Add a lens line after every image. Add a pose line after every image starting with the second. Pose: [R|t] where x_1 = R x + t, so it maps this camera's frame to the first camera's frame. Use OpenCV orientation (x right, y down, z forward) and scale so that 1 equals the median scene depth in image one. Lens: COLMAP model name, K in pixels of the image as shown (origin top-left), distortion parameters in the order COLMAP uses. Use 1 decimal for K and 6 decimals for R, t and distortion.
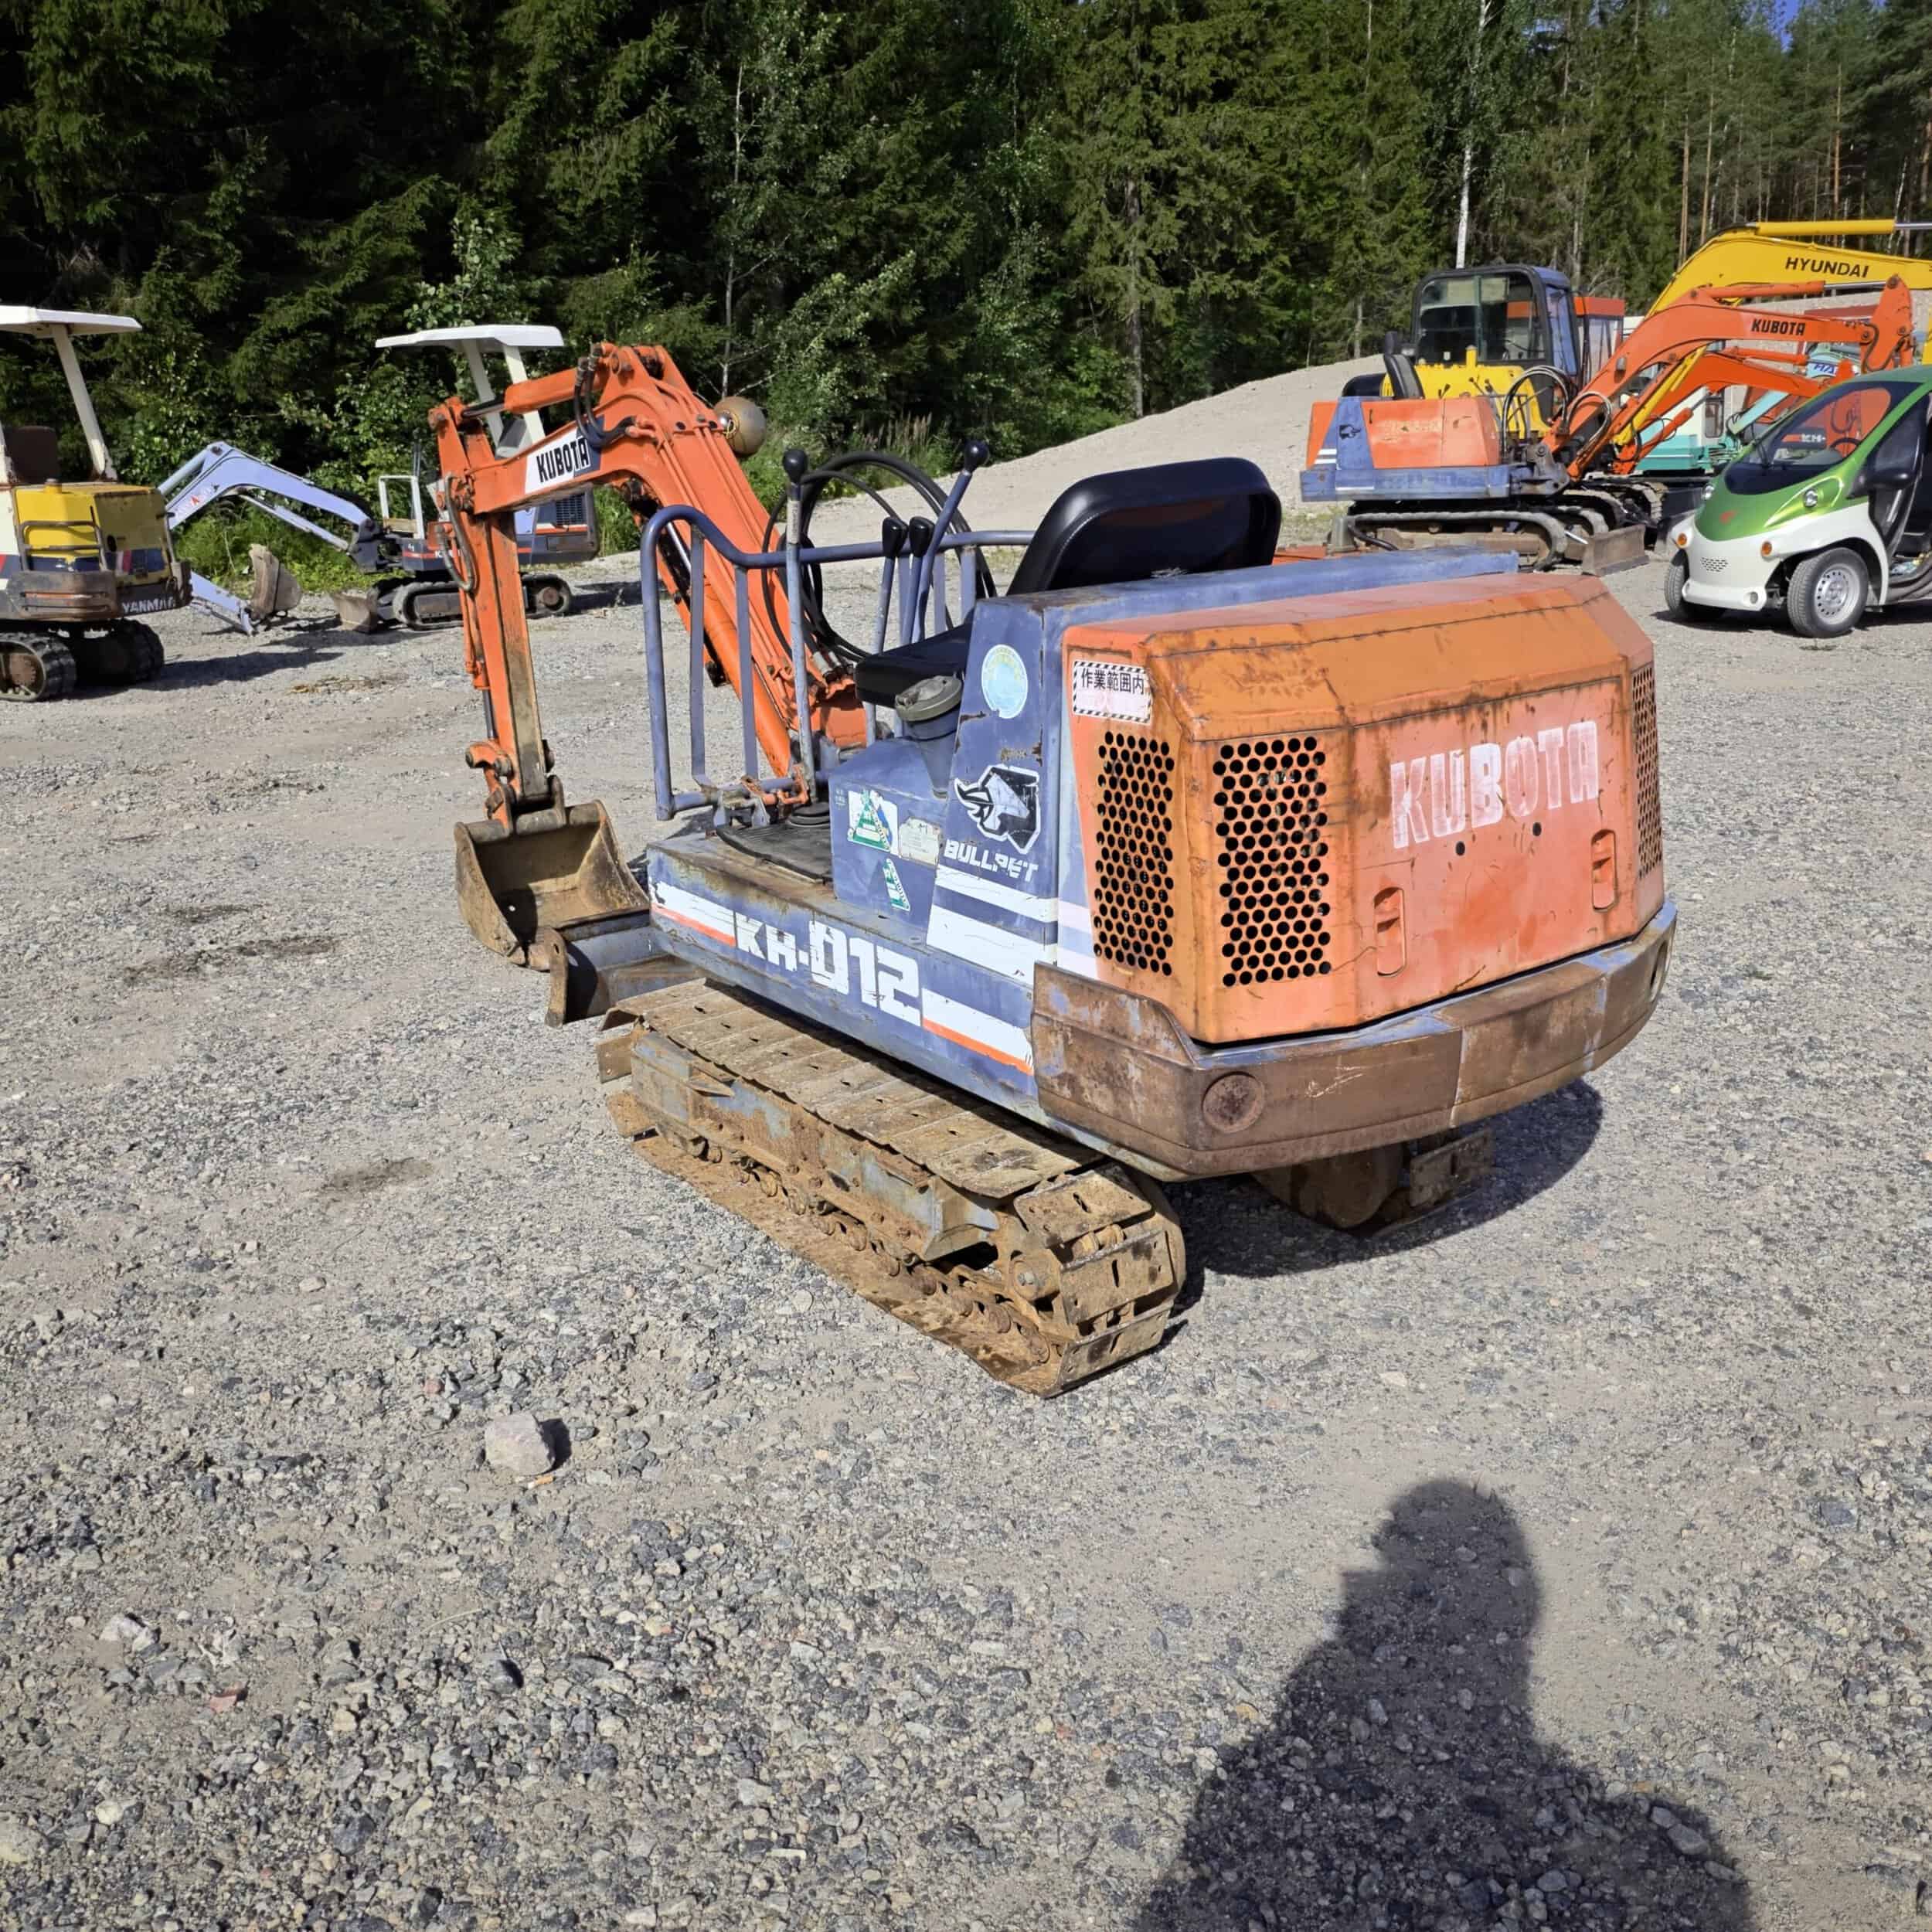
lens RADIAL K [[1821.4, 0, 964.3], [0, 1821.4, 961.4], [0, 0, 1]] dist [0.014173, 0.000000]
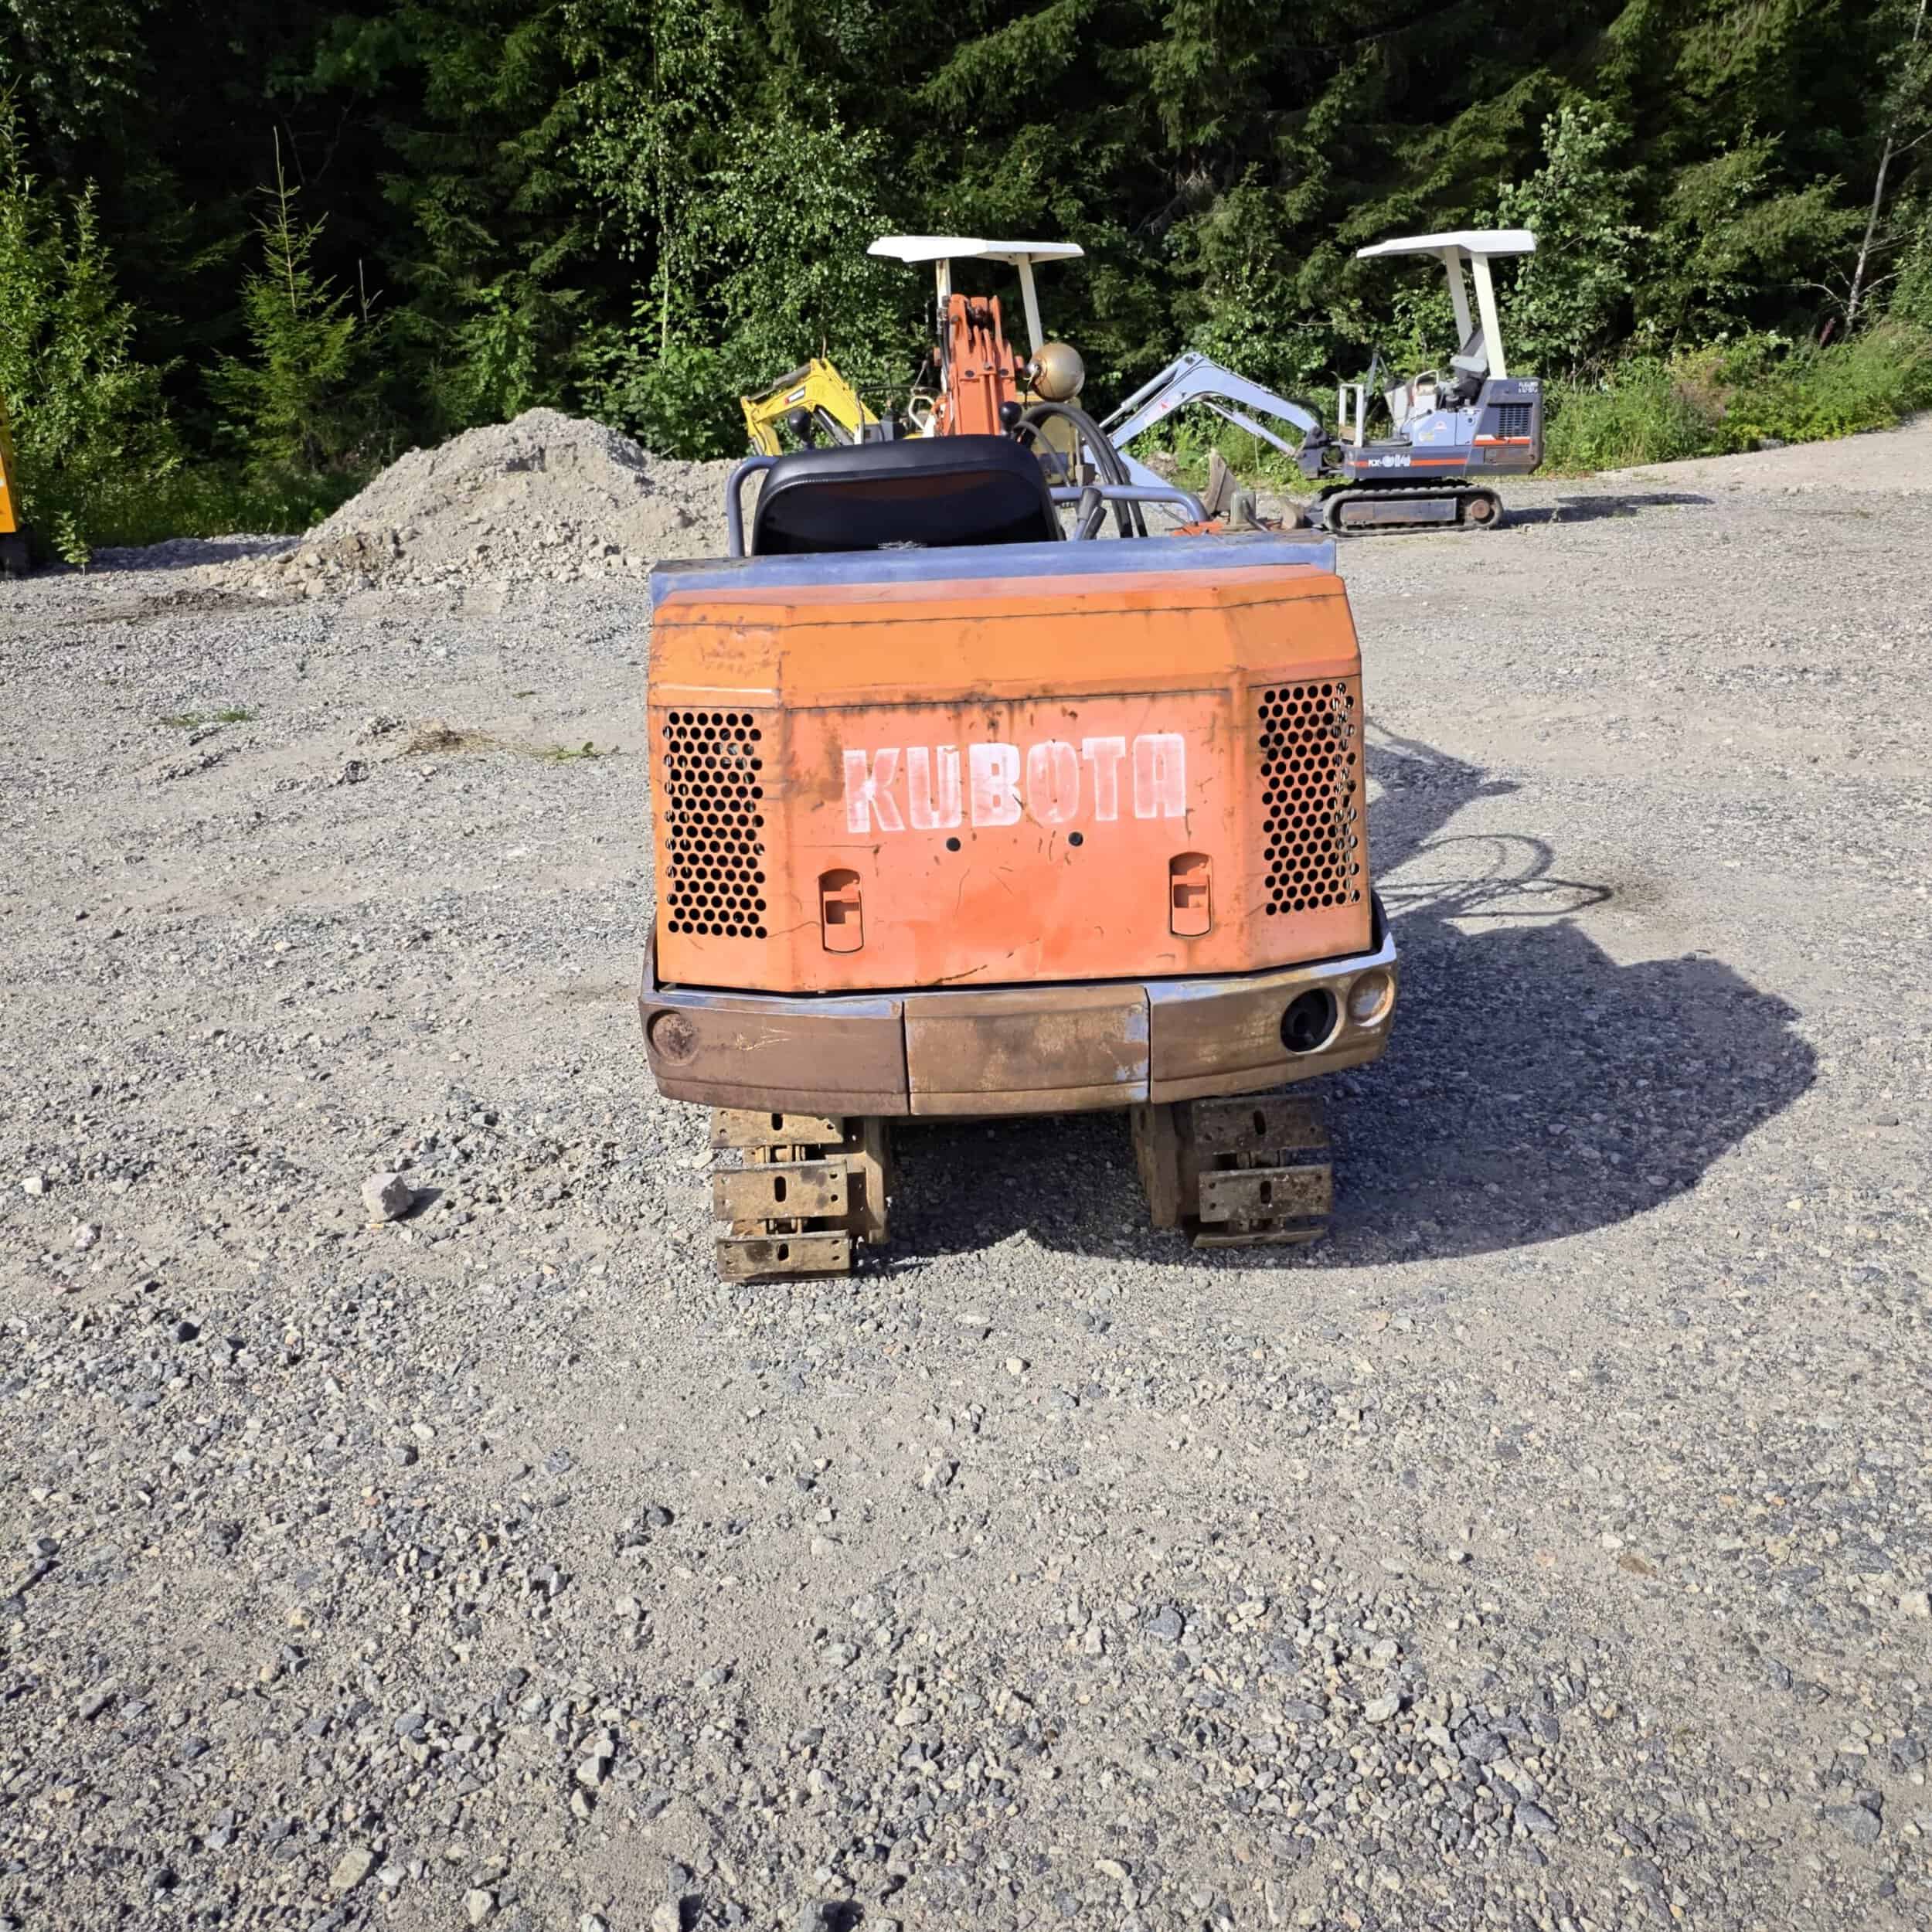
lens RADIAL K [[1821.4, 0, 974.3], [0, 1821.4, 949.4], [0, 0, 1]] dist [0.014173, 0.000000]
pose [[0.813699, 0.182755, -0.551810, 0.198476], [-0.156373, 0.983117, 0.095013, -0.023985], [0.559858, 0.008976, 0.828540, 0.042414]]
